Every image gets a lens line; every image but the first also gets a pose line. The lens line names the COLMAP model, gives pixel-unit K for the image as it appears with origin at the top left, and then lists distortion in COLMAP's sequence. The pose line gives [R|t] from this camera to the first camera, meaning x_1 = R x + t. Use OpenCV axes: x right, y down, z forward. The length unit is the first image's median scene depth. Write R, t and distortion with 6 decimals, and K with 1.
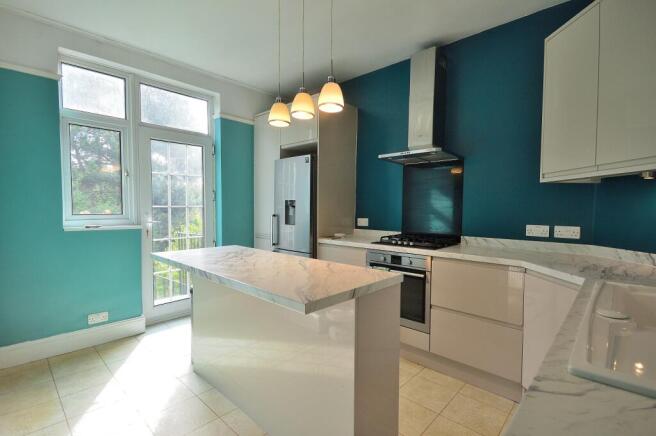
lens RADIAL K [[302.5, 0, 328.4], [0, 302.5, 218.3], [0, 0, 1]] dist [0.002857, 0.000108]
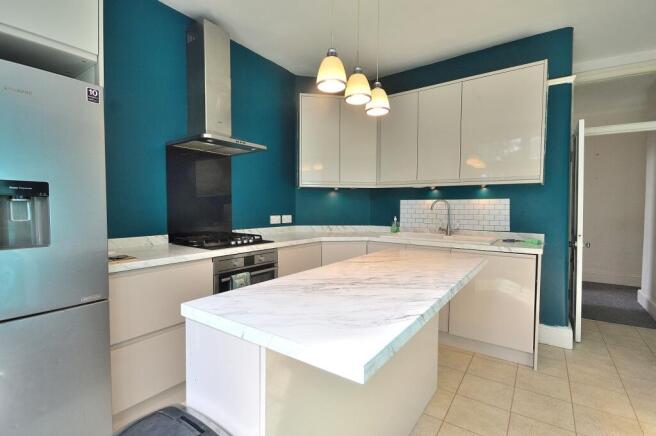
lens RADIAL K [[302.5, 0, 328.7], [0, 302.5, 216.7], [0, 0, 1]] dist [0.002857, 0.000108]
pose [[-0.125899, -0.041629, 0.991169, -0.739103], [0.030846, 0.998472, 0.045854, -0.029721], [-0.991563, 0.036346, -0.124423, 0.931379]]
